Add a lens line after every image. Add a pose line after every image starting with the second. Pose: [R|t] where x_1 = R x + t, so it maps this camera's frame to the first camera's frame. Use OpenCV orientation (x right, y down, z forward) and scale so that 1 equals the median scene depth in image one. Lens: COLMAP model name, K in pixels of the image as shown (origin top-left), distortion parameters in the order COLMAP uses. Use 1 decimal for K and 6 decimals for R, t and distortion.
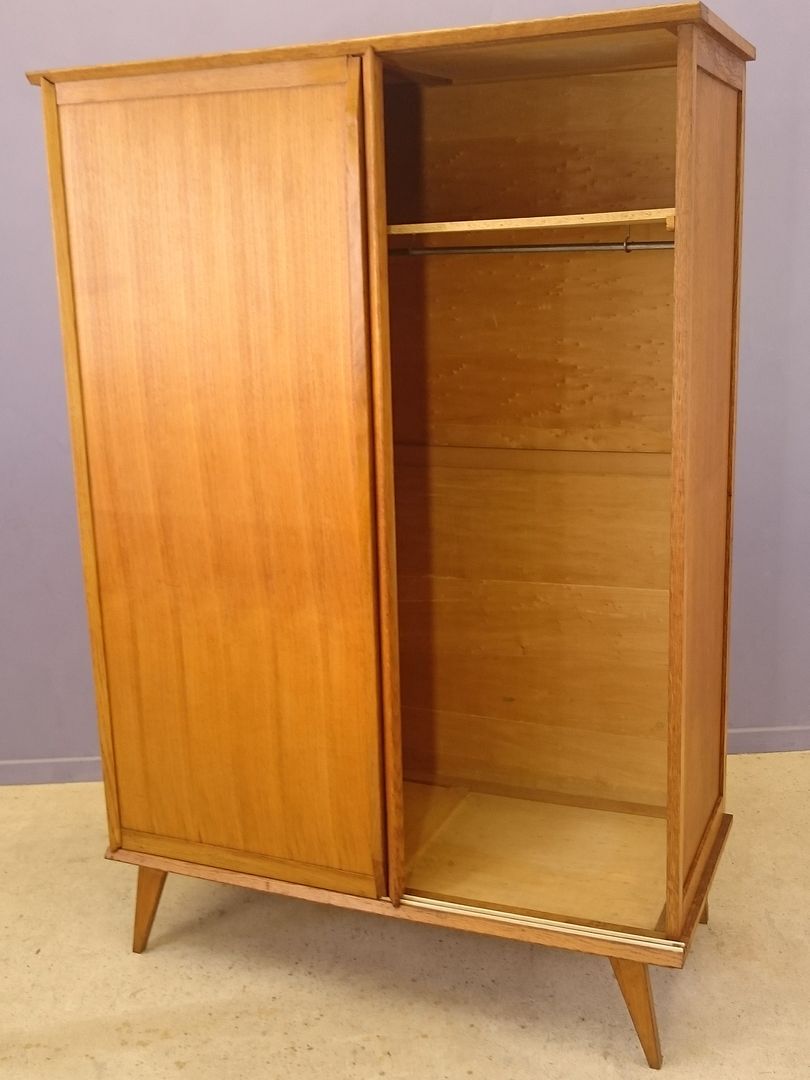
lens RADIAL K [[1191.6, 0, 398.0], [0, 1191.6, 516.6], [0, 0, 1]] dist [0.011659, 0.000000]
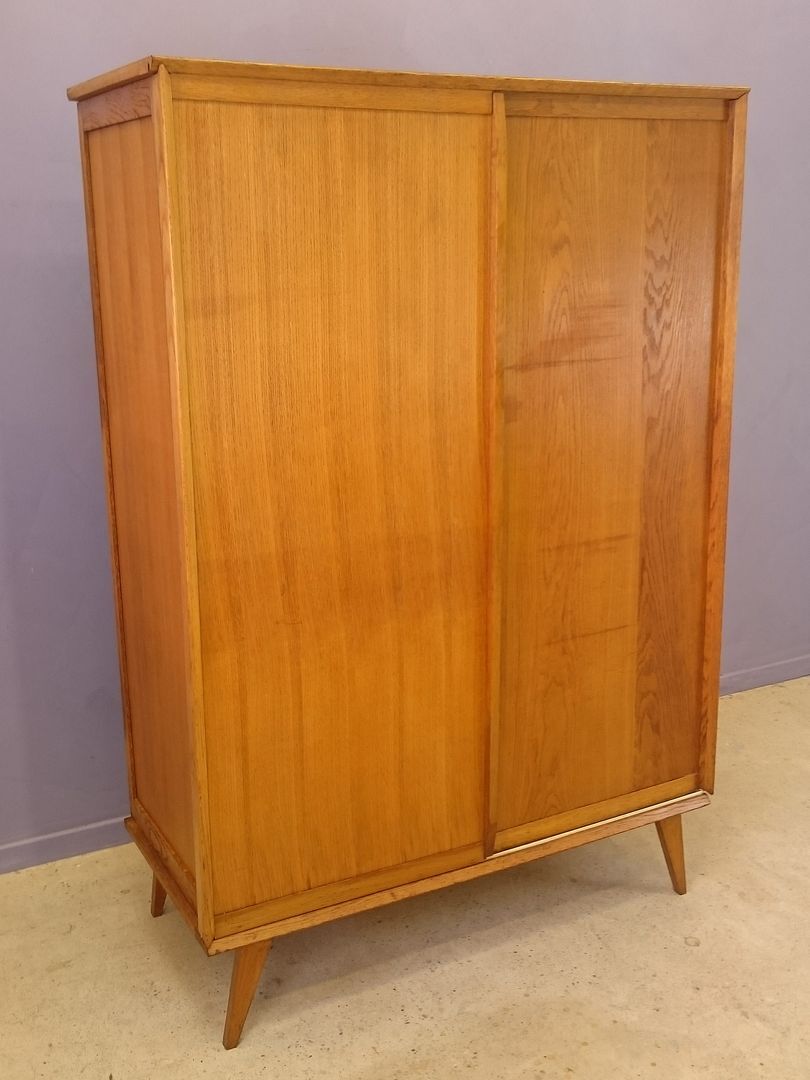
lens RADIAL K [[1191.6, 0, 401.8], [0, 1191.6, 540.9], [0, 0, 1]] dist [0.011659, 0.000000]
pose [[0.642157, -0.168267, 0.747877, -0.856034], [0.171157, 0.982454, 0.074083, -0.063739], [-0.747221, 0.080432, 0.659690, 0.320034]]
